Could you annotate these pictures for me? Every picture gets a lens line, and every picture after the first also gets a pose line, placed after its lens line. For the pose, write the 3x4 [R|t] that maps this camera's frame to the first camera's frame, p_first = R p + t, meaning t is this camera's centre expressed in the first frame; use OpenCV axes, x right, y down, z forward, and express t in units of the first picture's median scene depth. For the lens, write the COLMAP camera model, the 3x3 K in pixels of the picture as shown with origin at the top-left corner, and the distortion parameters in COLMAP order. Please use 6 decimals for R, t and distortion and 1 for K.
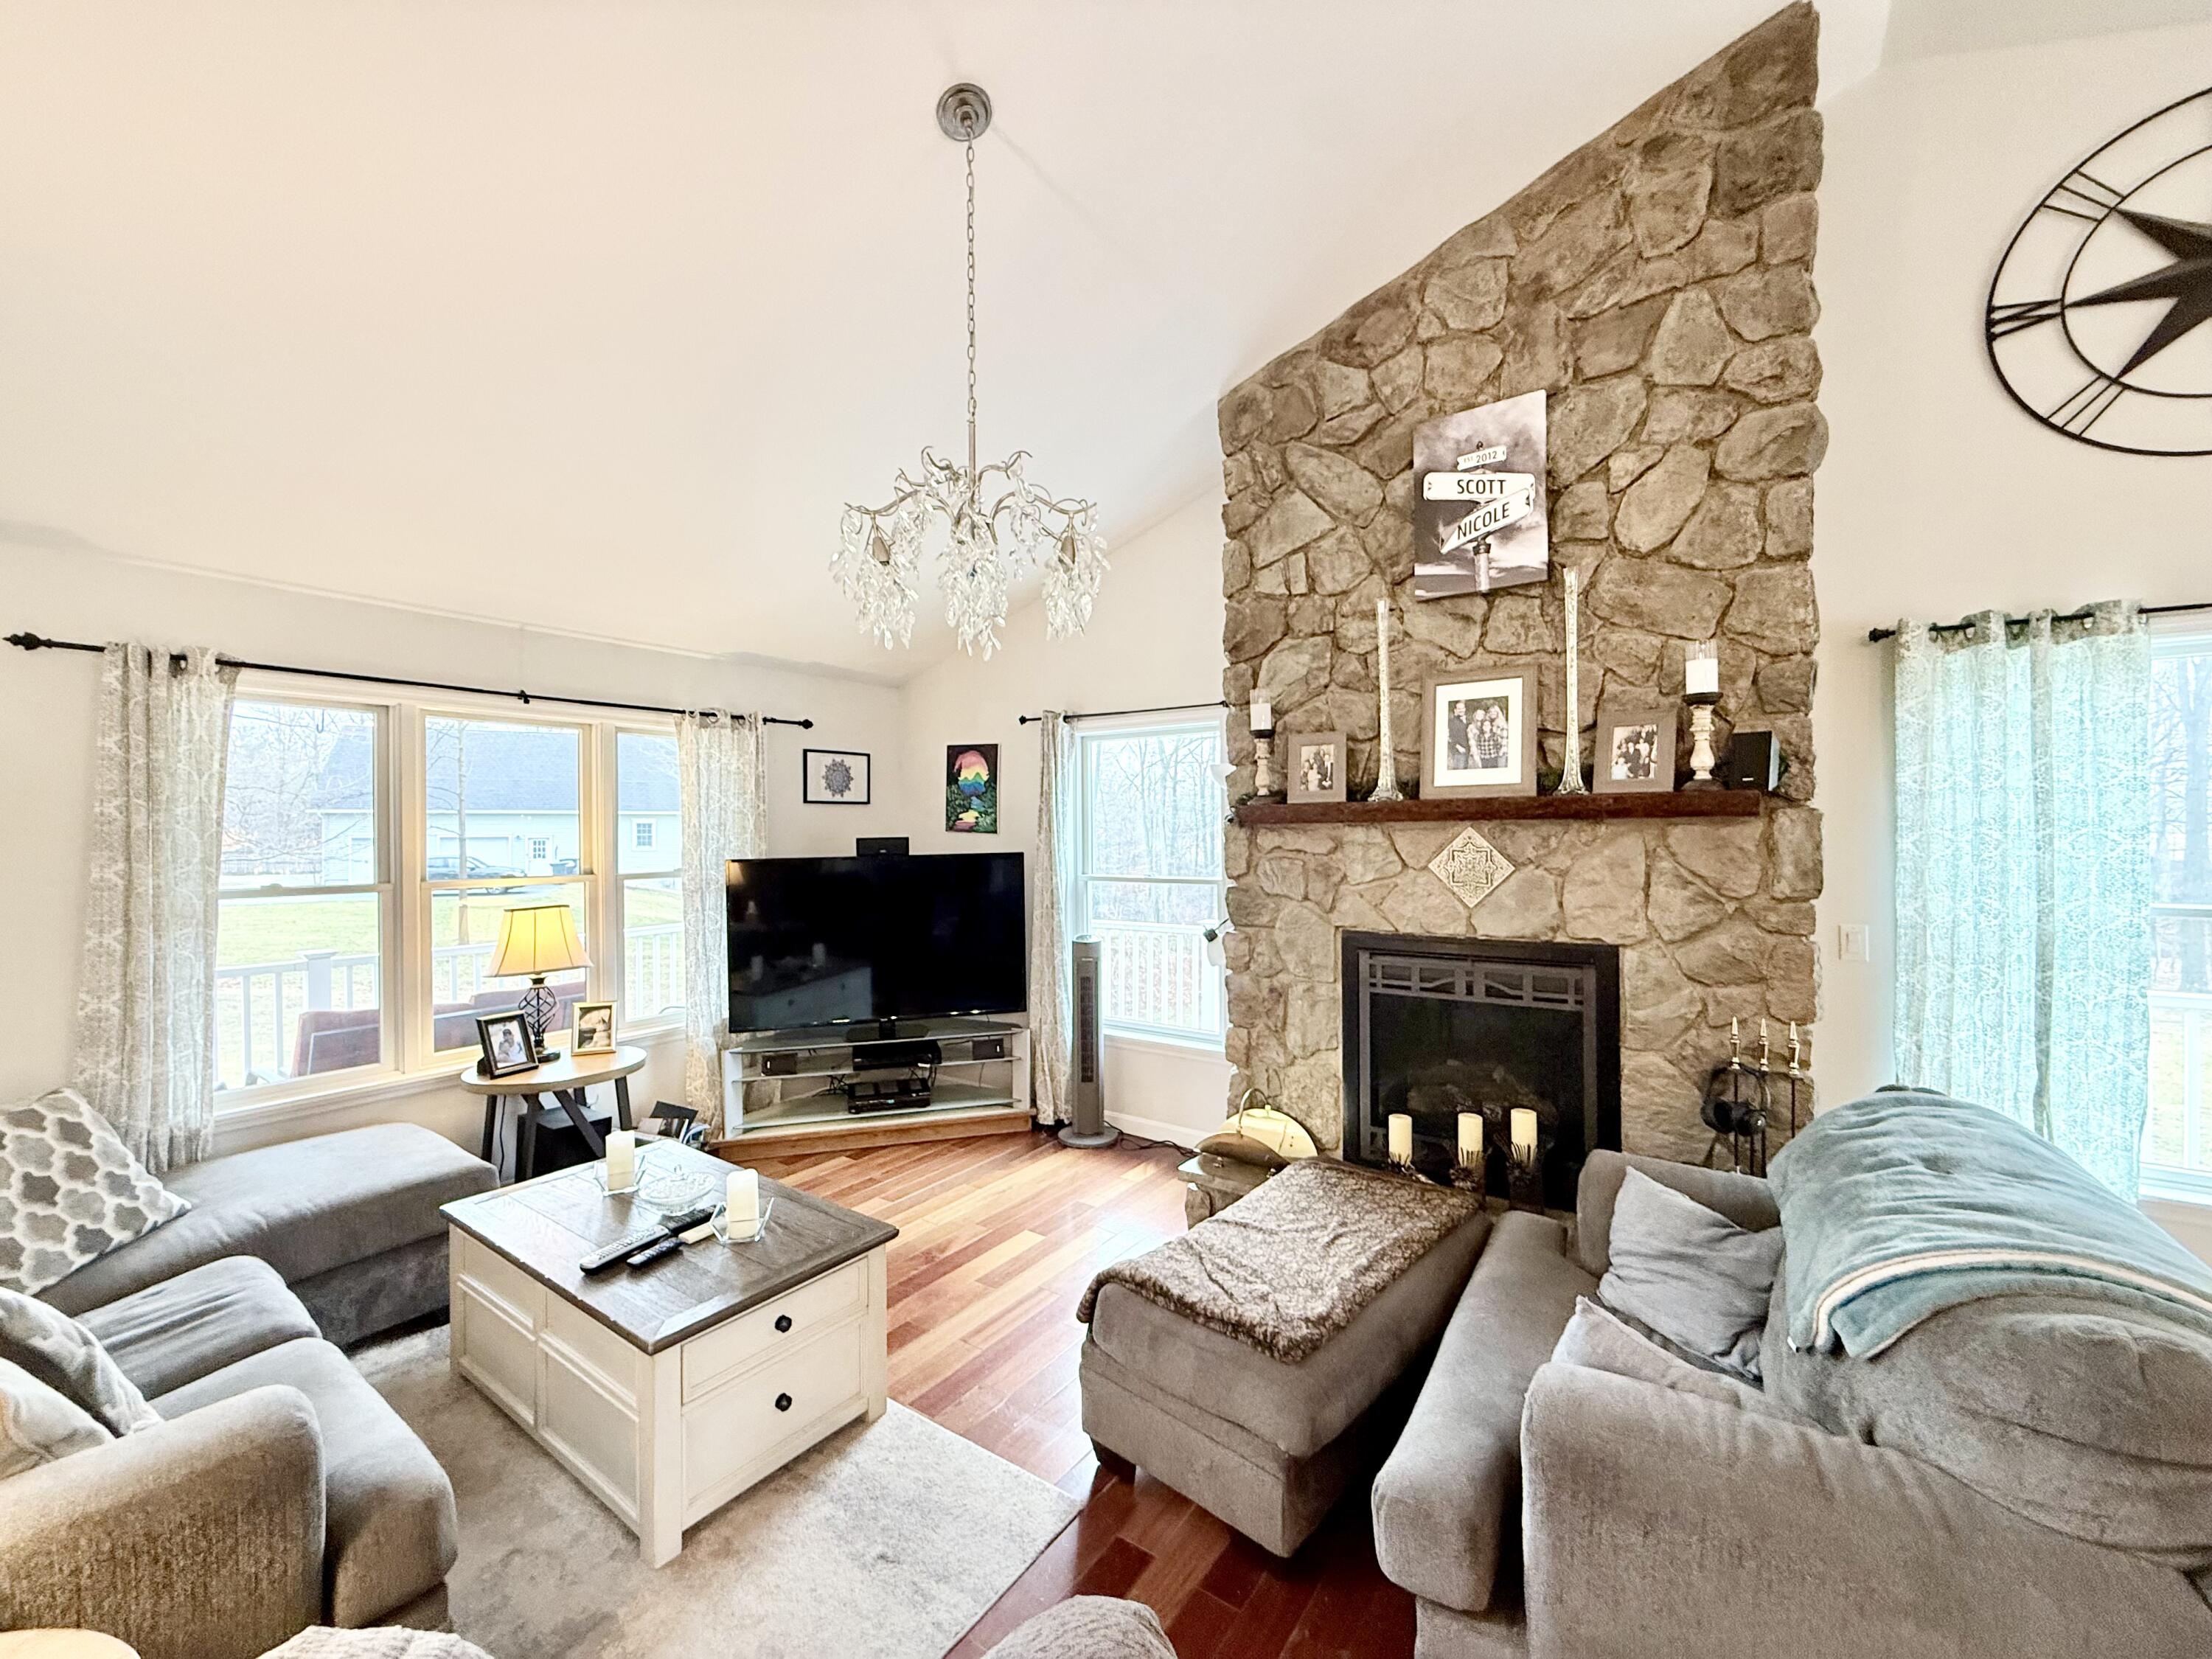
lens RADIAL K [[876.7, 0, 1100.2], [0, 876.7, 832.4], [0, 0, 1]] dist [-0.000832, 0.000199]
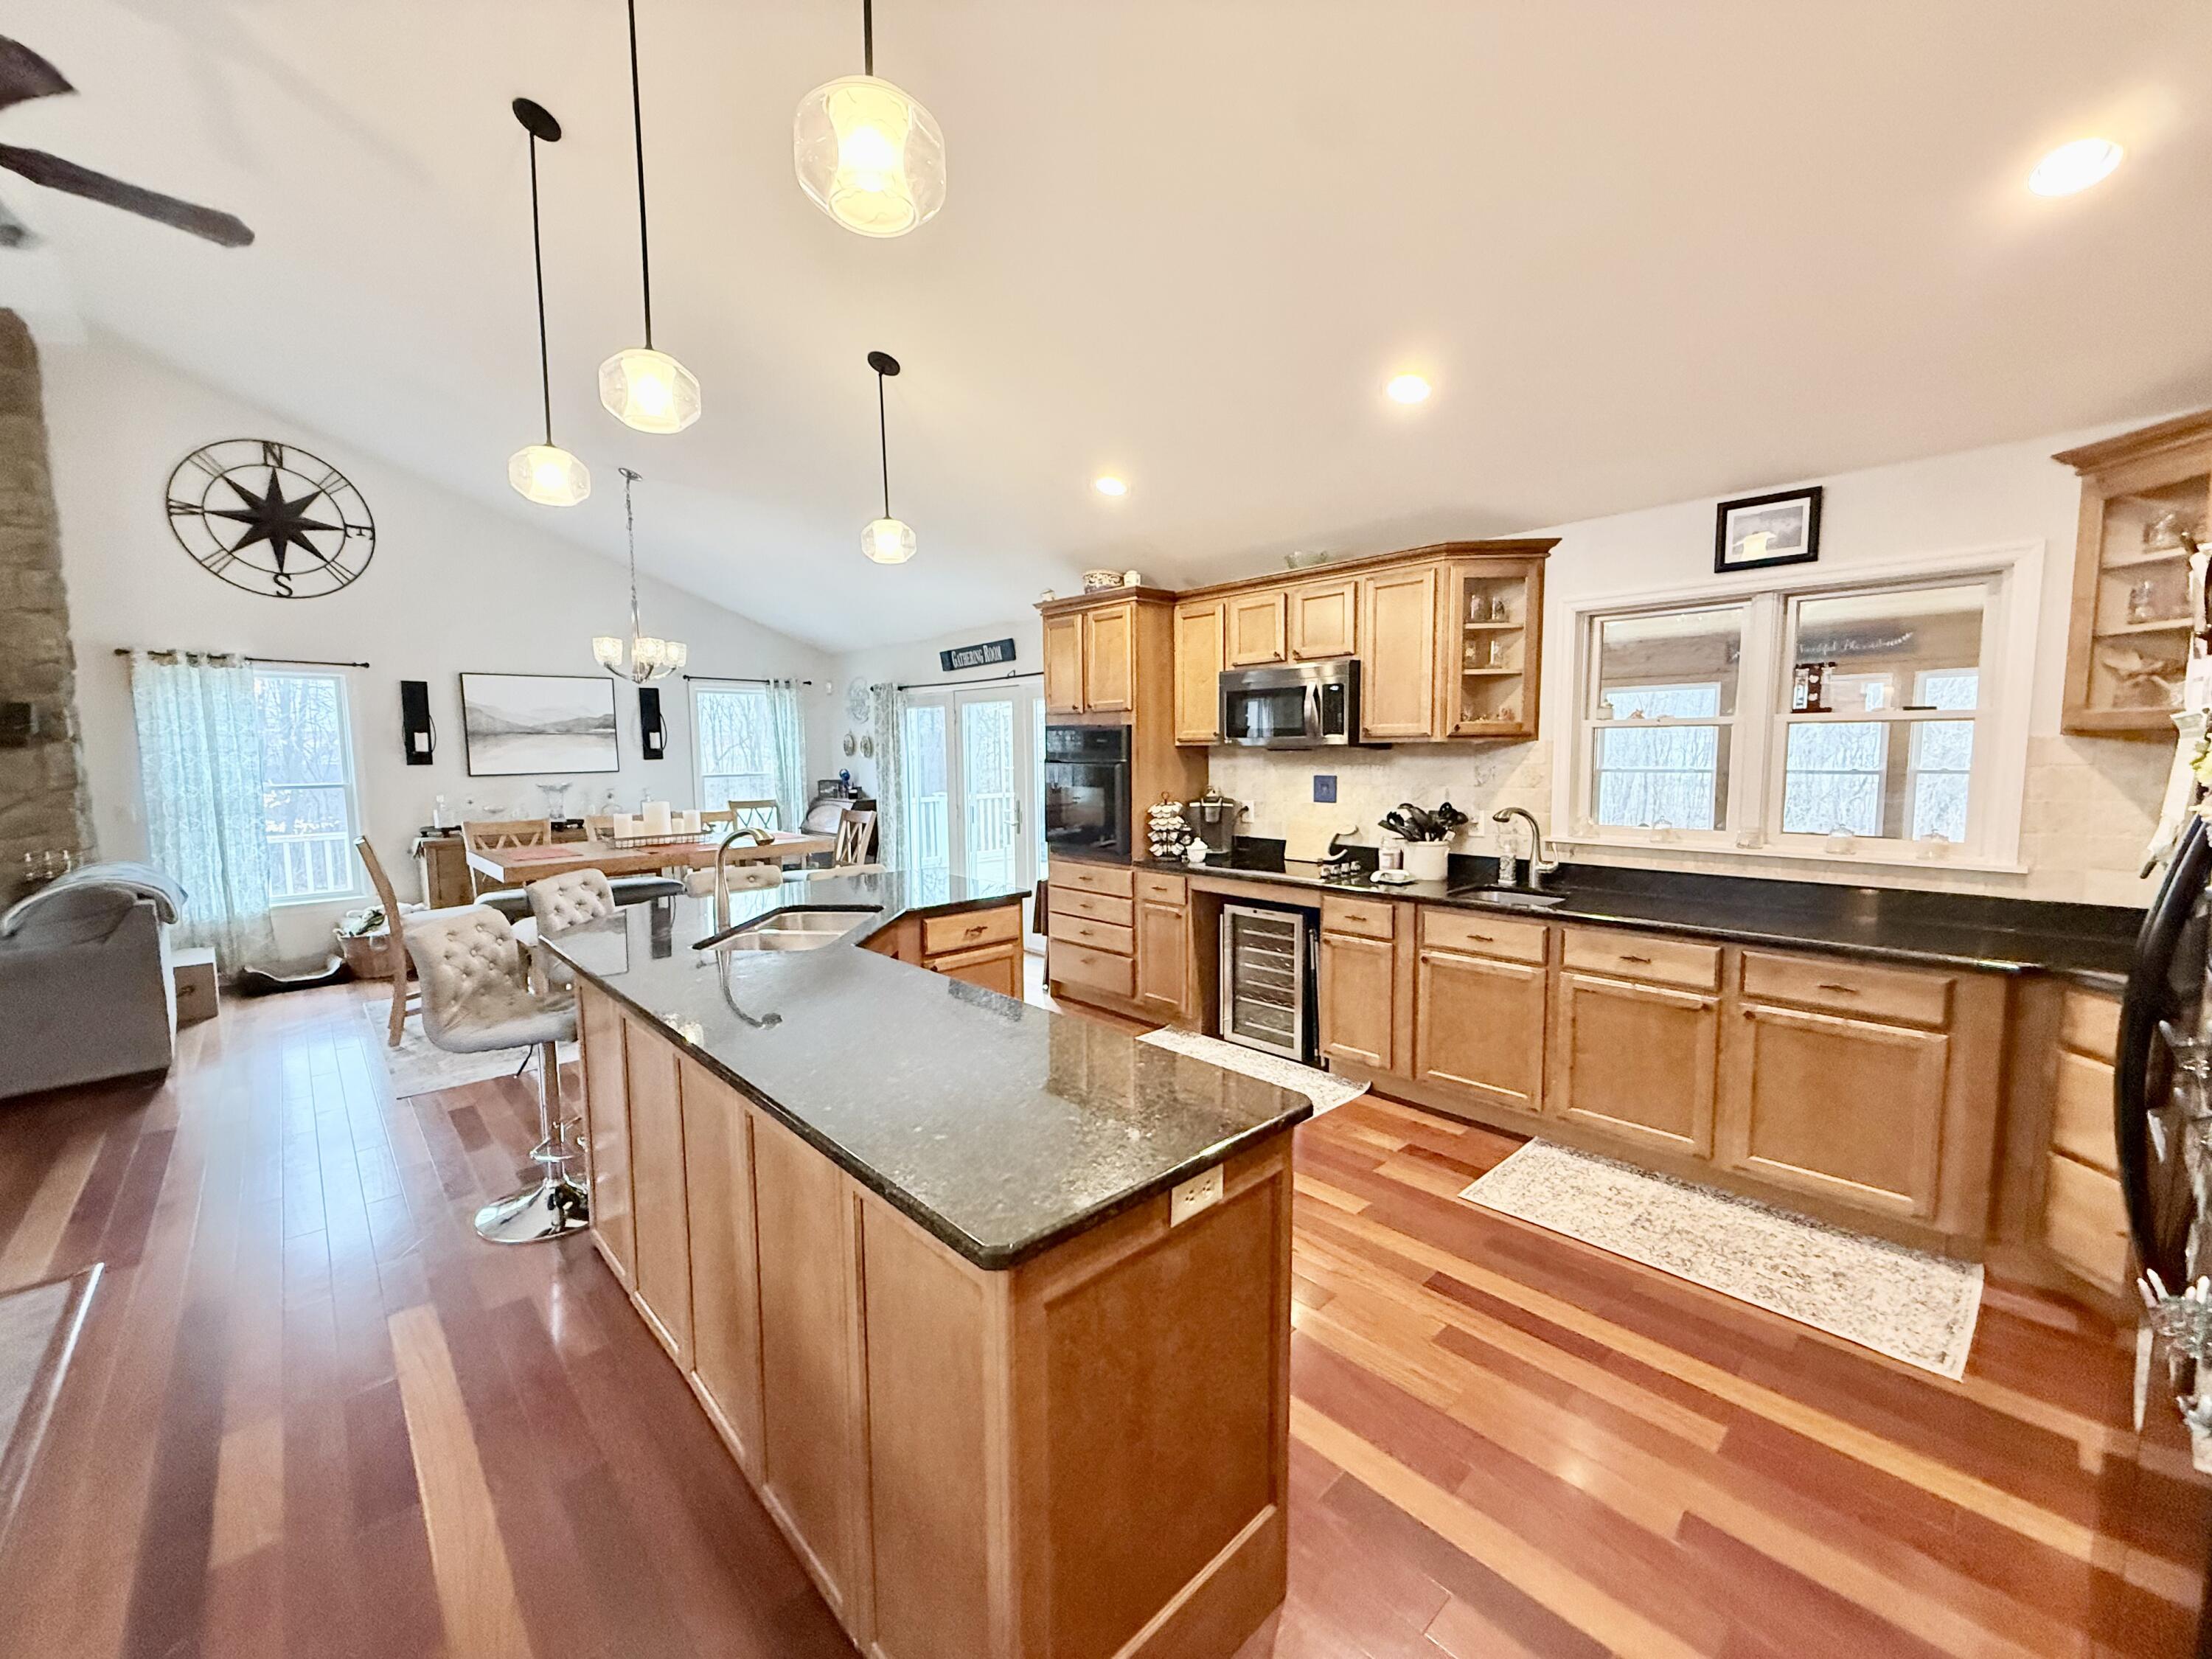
lens RADIAL K [[876.7, 0, 1101.5], [0, 876.7, 830.1], [0, 0, 1]] dist [-0.000832, 0.000199]
pose [[0.202818, -0.088631, 0.975197, -0.598973], [0.007095, 0.996002, 0.089046, 0.008991], [-0.979191, -0.011141, 0.202636, -1.534508]]
